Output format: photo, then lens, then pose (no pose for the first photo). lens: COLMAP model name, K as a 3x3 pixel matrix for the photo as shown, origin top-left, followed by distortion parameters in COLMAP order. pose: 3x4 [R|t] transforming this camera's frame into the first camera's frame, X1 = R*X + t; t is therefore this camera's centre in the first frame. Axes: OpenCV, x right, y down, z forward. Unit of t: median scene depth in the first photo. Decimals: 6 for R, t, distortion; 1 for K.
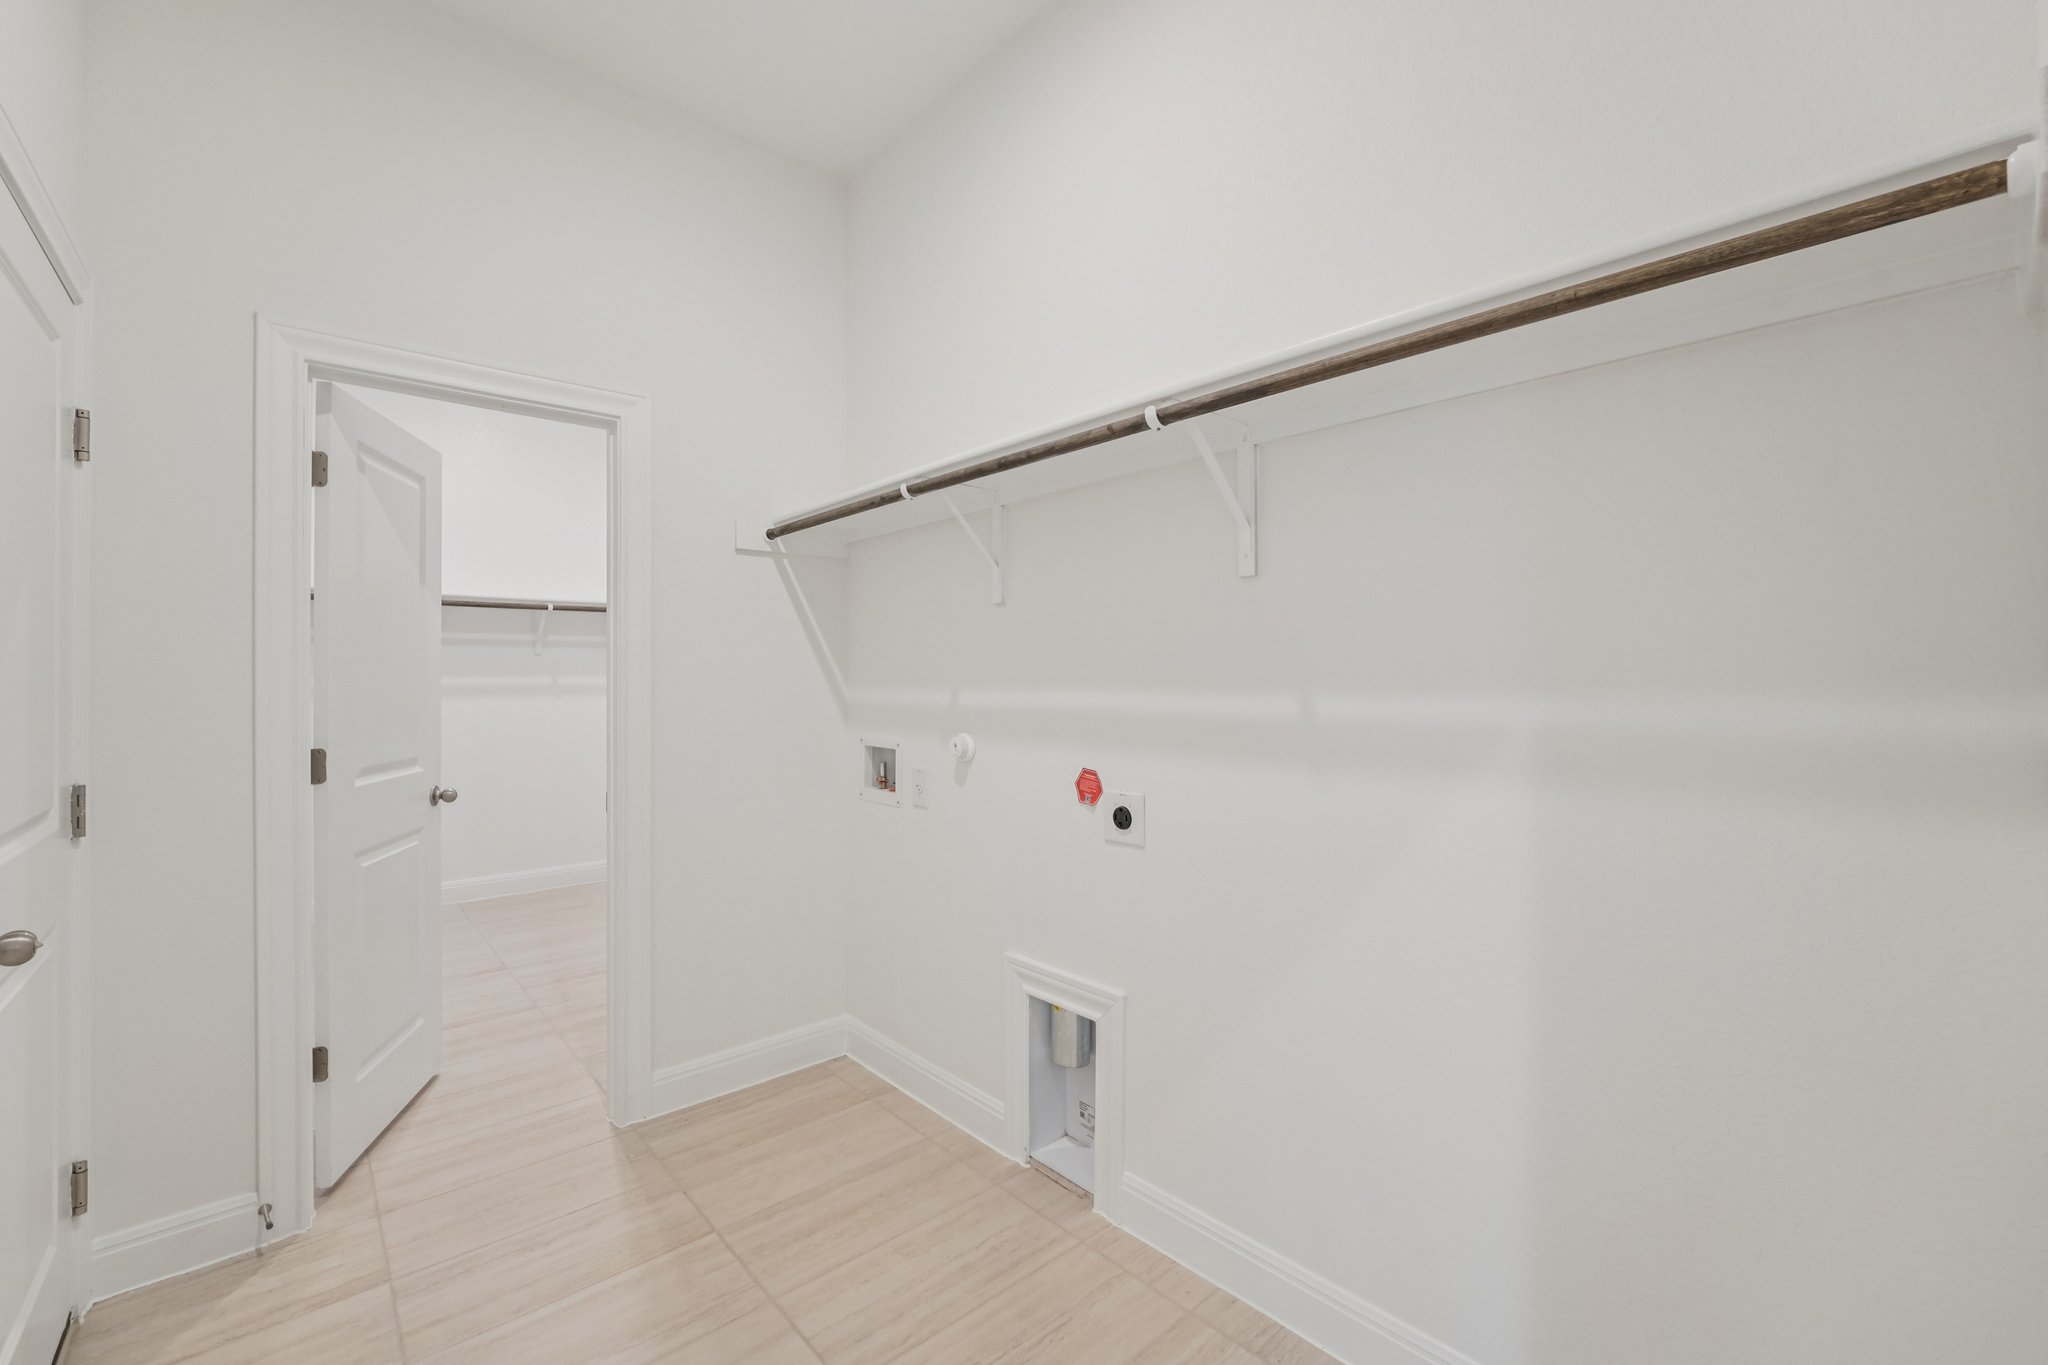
lens RADIAL K [[837.1, 0, 1024.0], [0, 837.1, 682.5], [0, 0, 1]] dist [-0.011585, 0.000079]
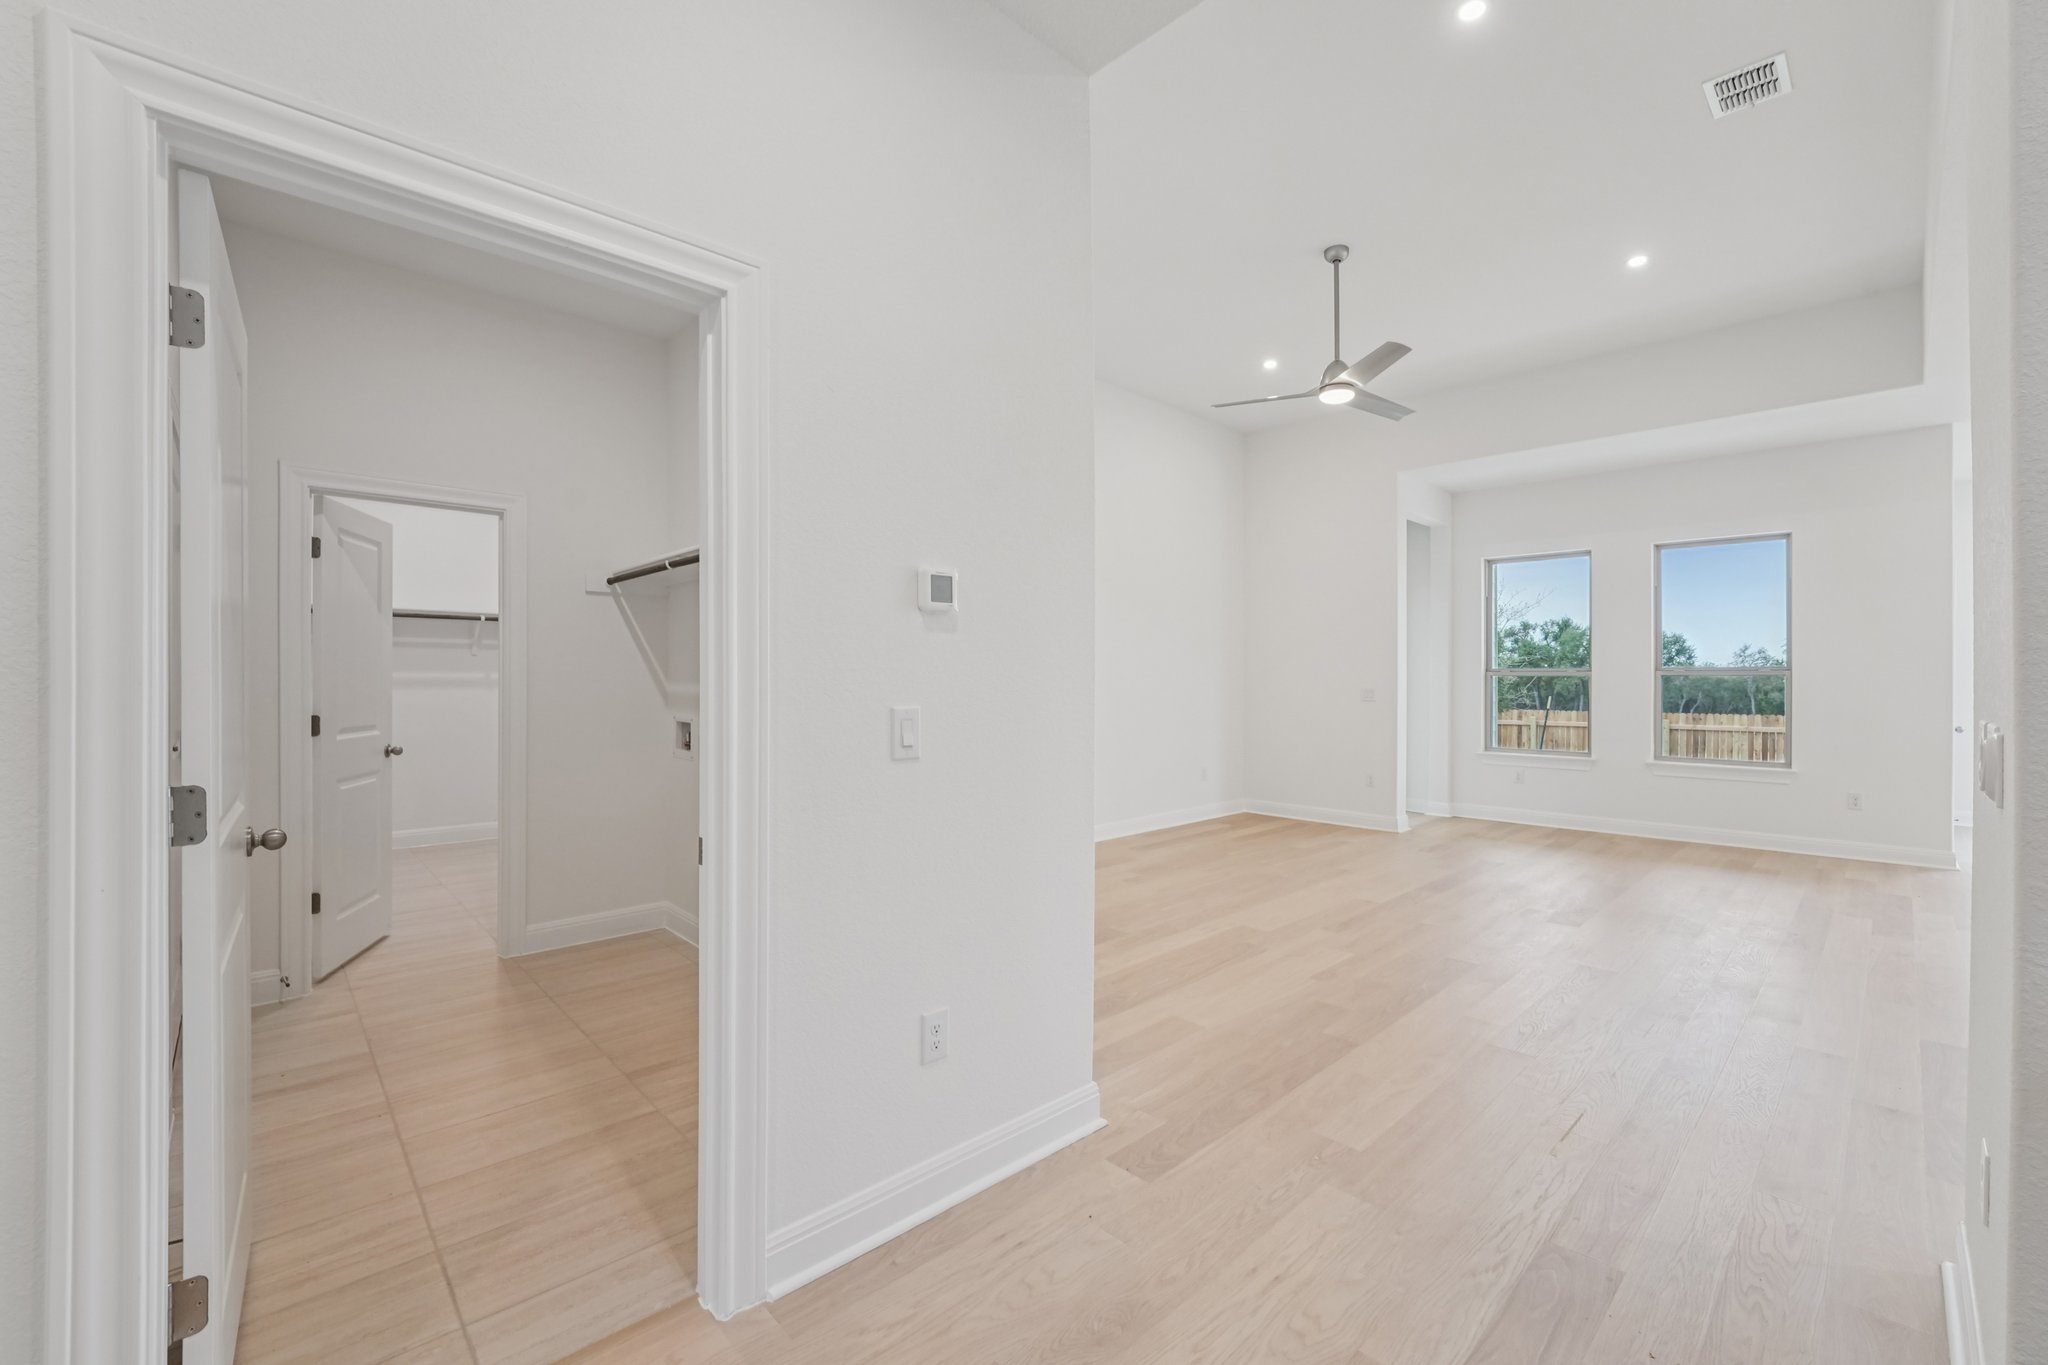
lens RADIAL K [[873.1, 0, 1022.2], [0, 873.1, 692.3], [0, 0, 1]] dist [-0.001075, -0.000160]
pose [[0.999943, 0.009731, 0.004499, 0.486962], [-0.009784, 0.999883, 0.011739, -0.000946], [-0.004384, -0.011783, 0.999921, -0.657636]]
